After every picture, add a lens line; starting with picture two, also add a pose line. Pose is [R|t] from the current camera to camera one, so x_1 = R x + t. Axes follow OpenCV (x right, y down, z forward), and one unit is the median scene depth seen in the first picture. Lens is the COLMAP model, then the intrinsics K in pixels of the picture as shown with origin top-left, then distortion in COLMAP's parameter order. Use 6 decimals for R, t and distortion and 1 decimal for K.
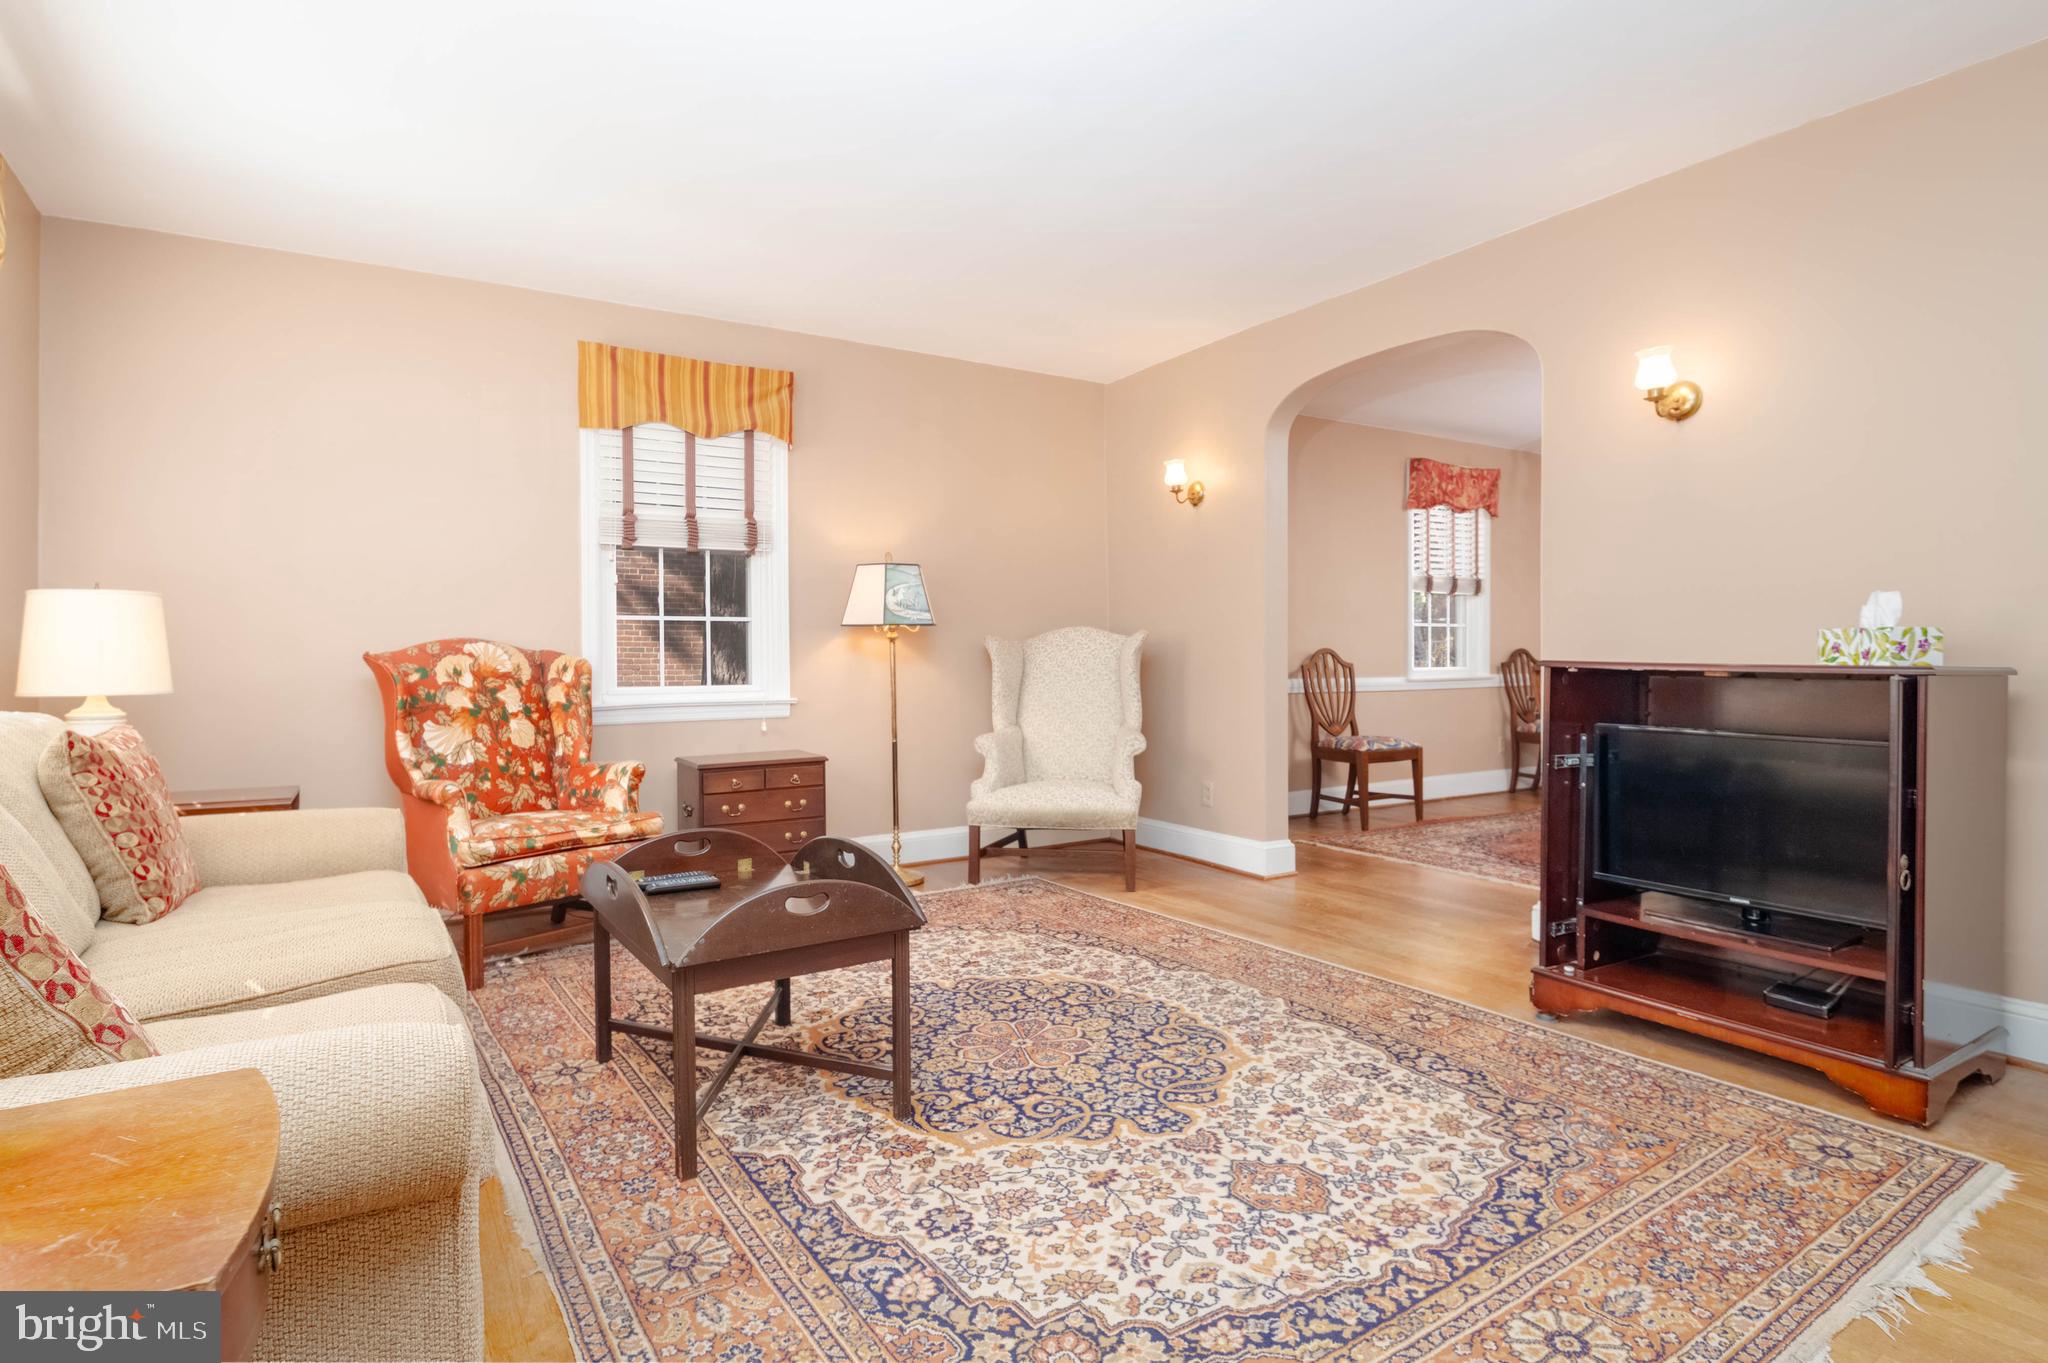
lens RADIAL K [[1003.6, 0, 1035.7], [0, 1003.6, 677.2], [0, 0, 1]] dist [-0.000419, -0.005037]
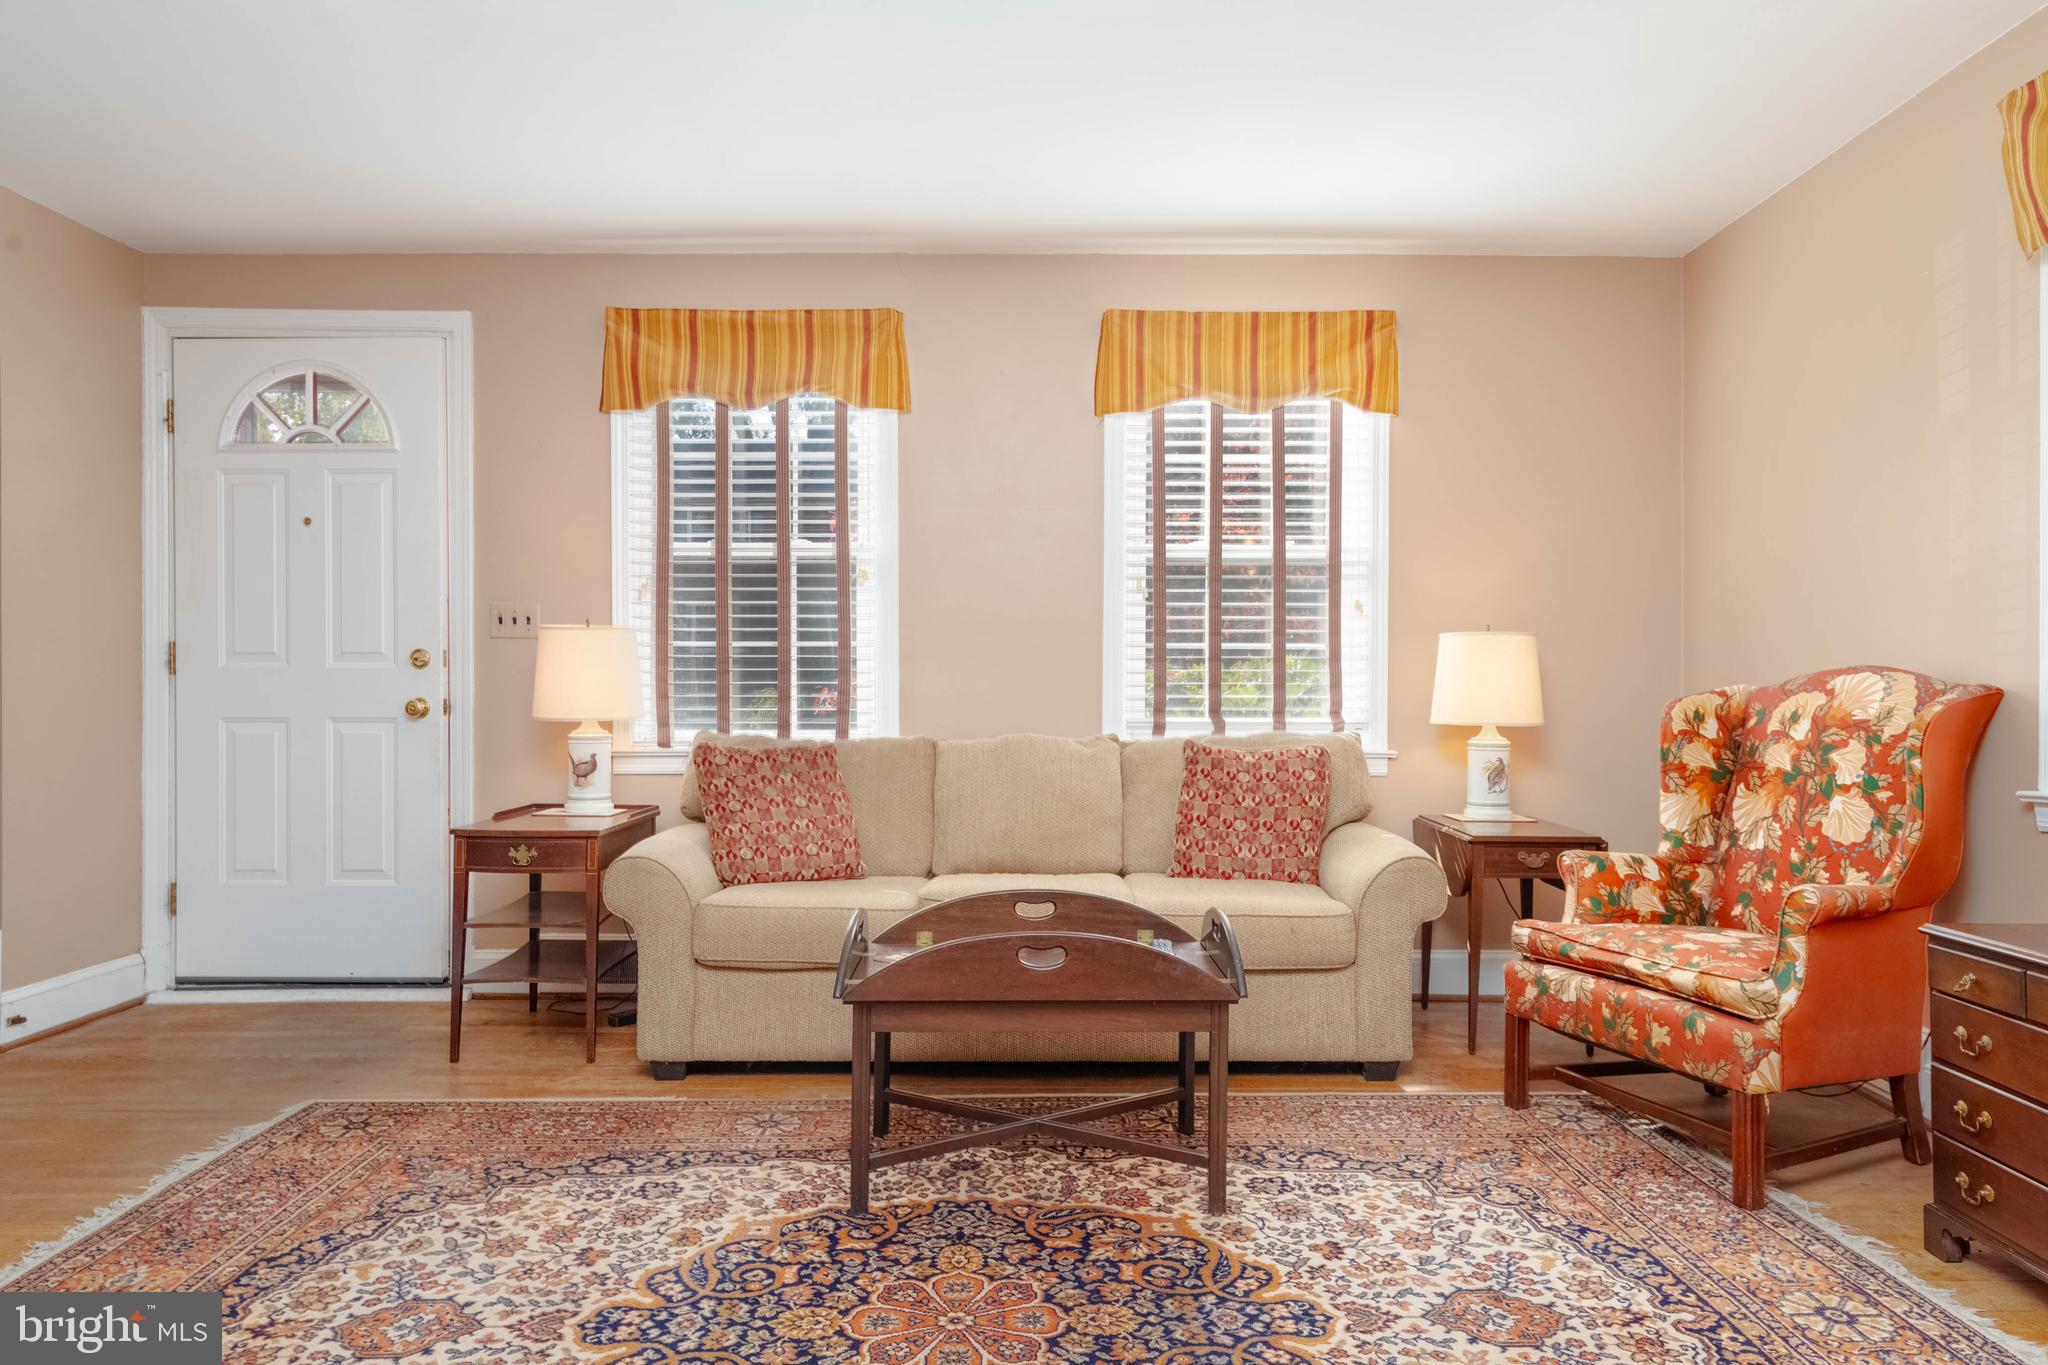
lens RADIAL K [[1330.1, 0, 1032.3], [0, 1330.1, 685.2], [0, 0, 1]] dist [0.035601, 0.001099]
pose [[-0.530747, 0.007509, -0.847497, 0.806241], [-0.015128, 0.999718, 0.018332, -0.060926], [0.847395, 0.022550, -0.530484, 1.774614]]
